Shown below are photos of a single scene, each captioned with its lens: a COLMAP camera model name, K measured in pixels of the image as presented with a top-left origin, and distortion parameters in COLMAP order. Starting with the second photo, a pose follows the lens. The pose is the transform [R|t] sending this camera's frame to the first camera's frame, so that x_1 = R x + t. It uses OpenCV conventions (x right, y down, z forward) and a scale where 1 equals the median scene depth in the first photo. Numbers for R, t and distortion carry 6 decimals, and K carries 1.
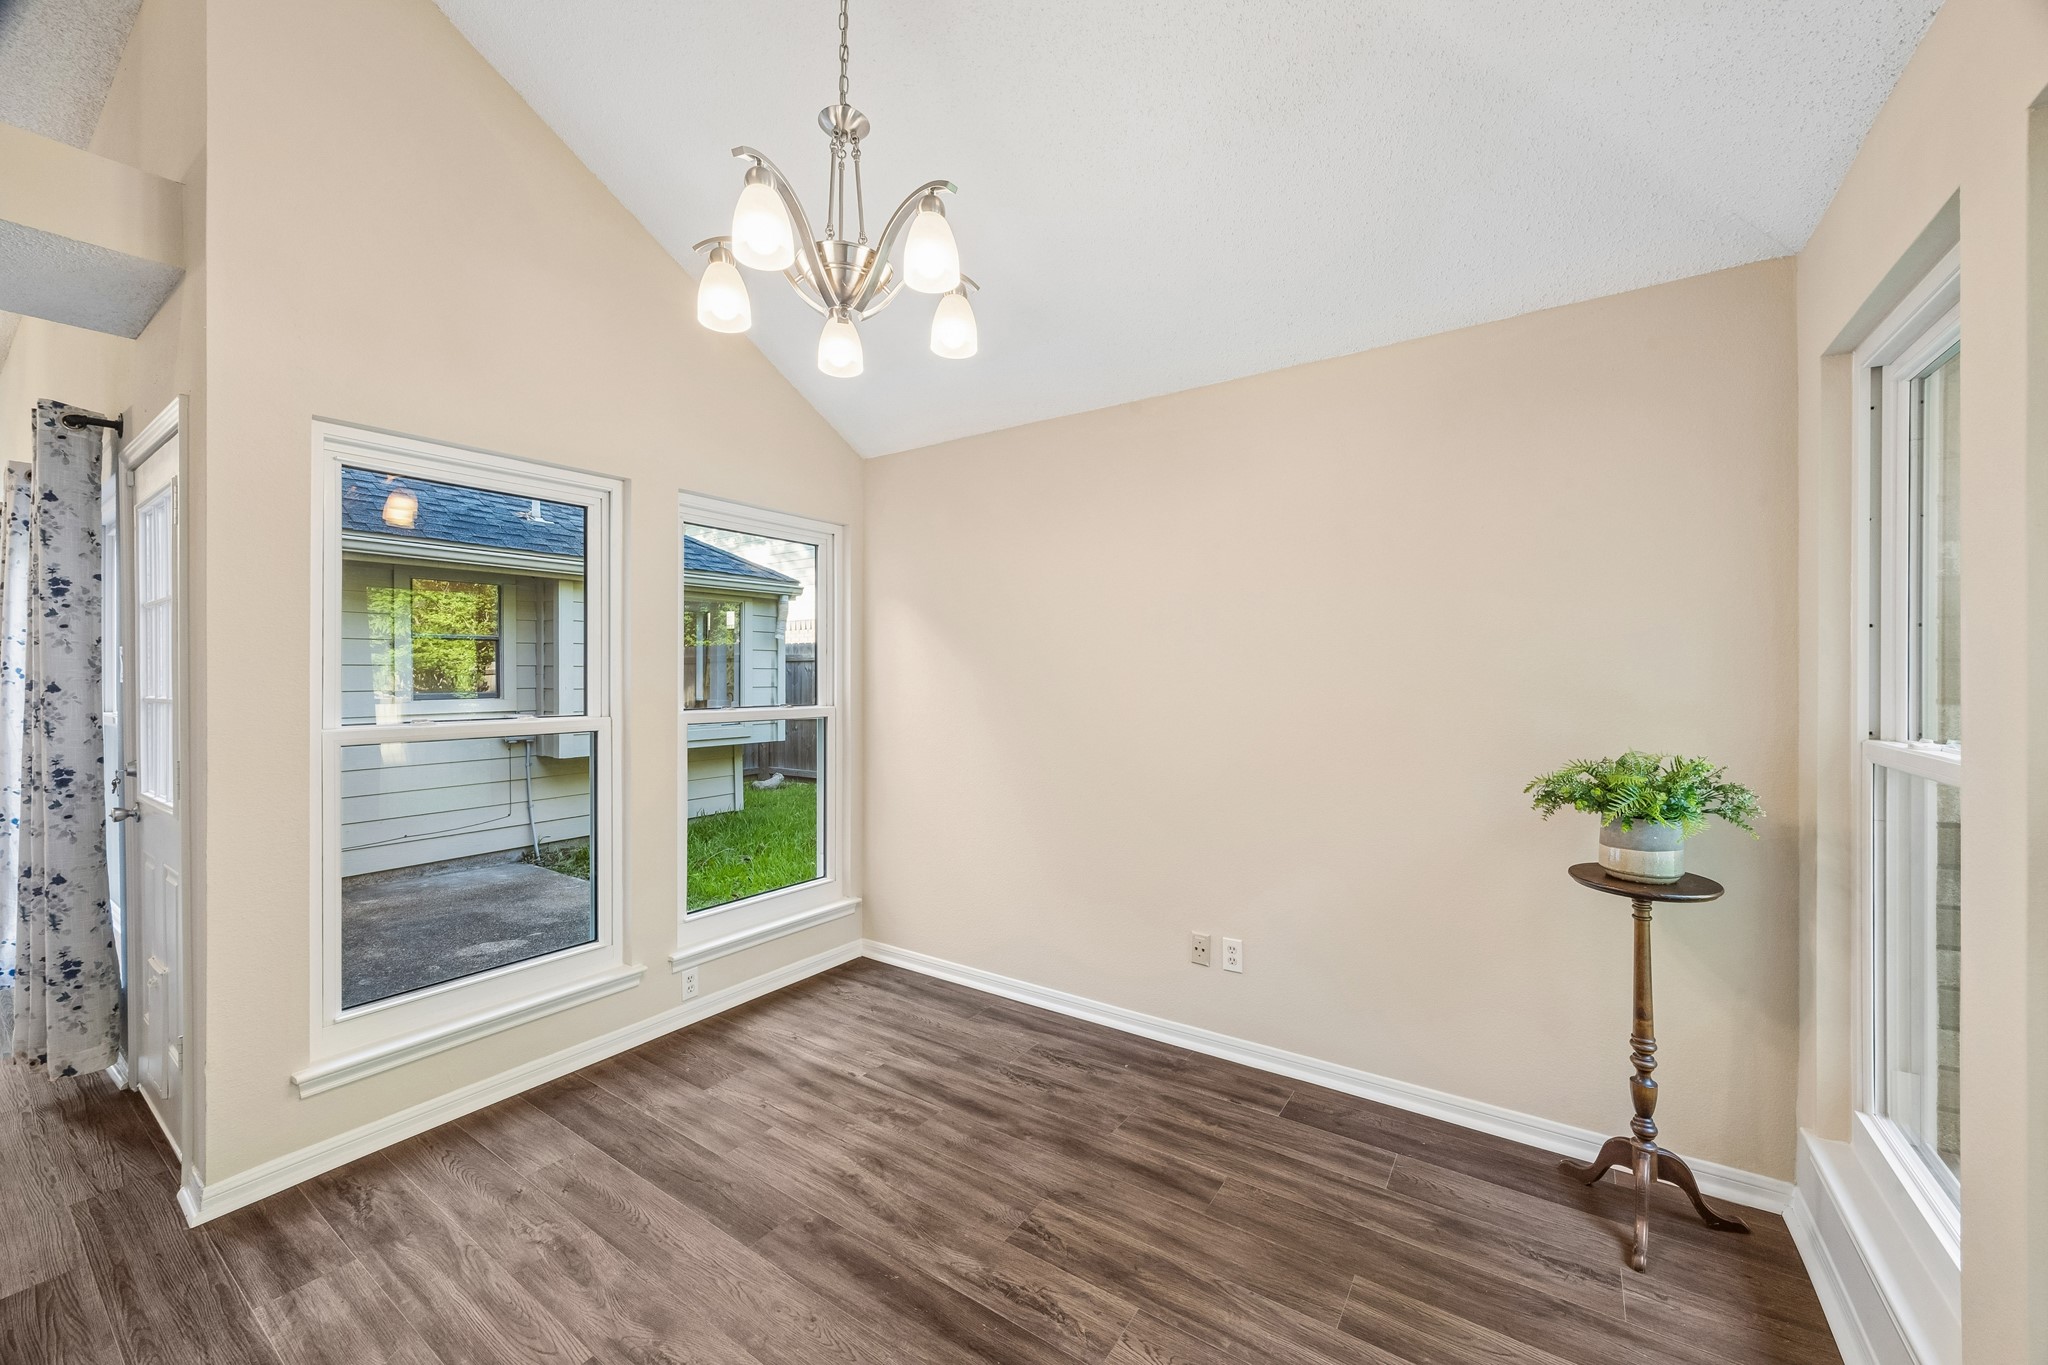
lens RADIAL K [[783.7, 0, 1033.7], [0, 783.7, 675.1], [0, 0, 1]] dist [-0.003253, 0.000096]
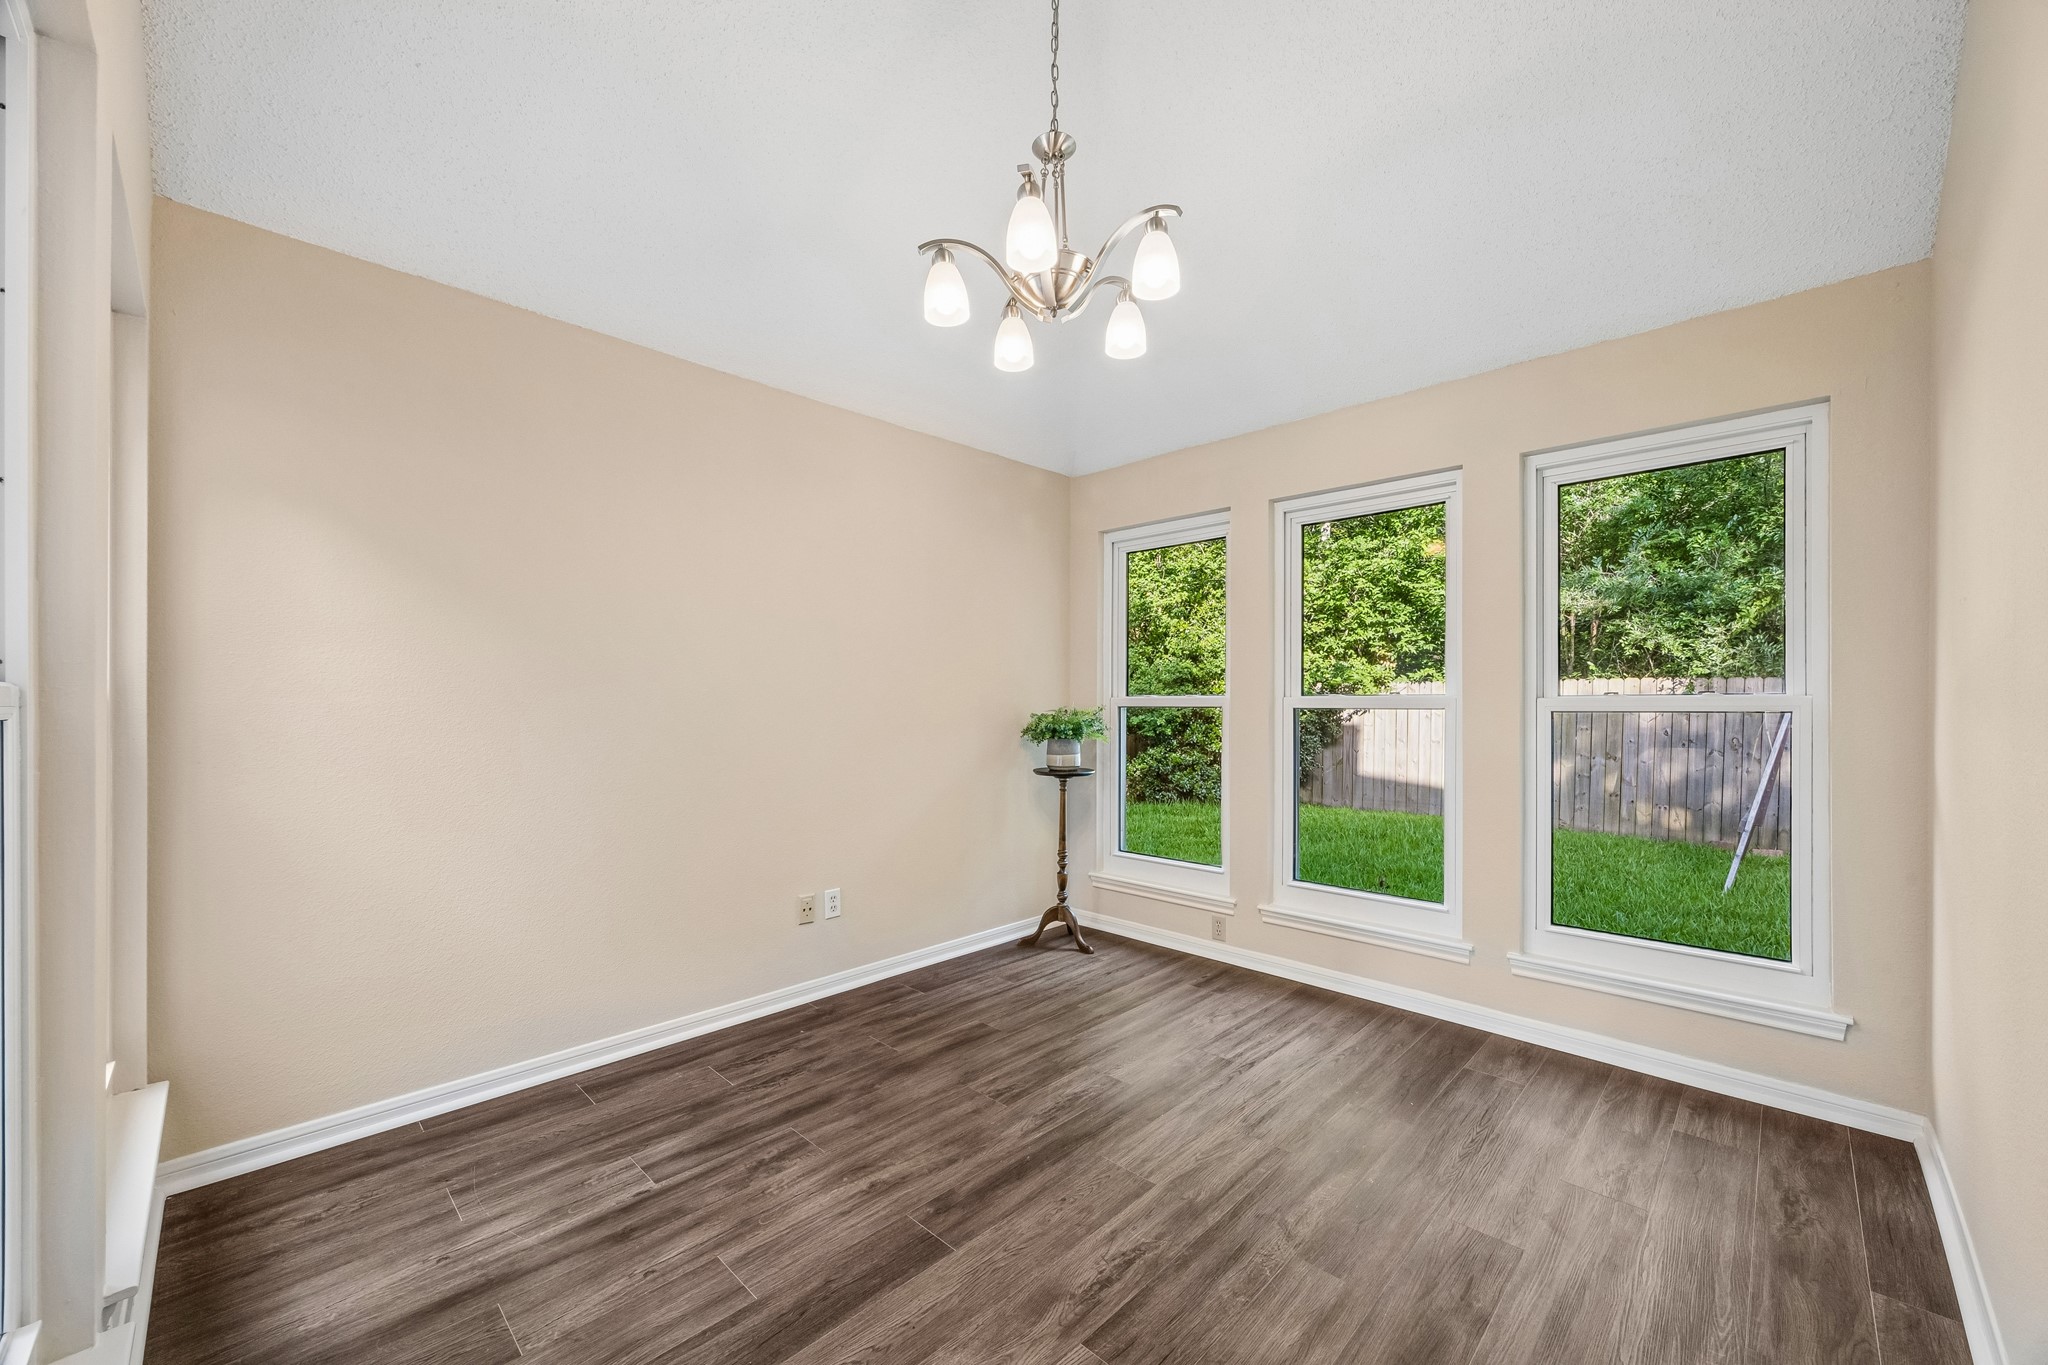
lens RADIAL K [[783.7, 0, 1041.5], [0, 783.7, 704.5], [0, 0, 1]] dist [-0.003253, 0.000096]
pose [[0.167911, 0.002314, 0.985799, -0.939616], [0.005636, 0.999979, -0.003307, 0.078546], [-0.985786, 0.006111, 0.167895, 0.564084]]
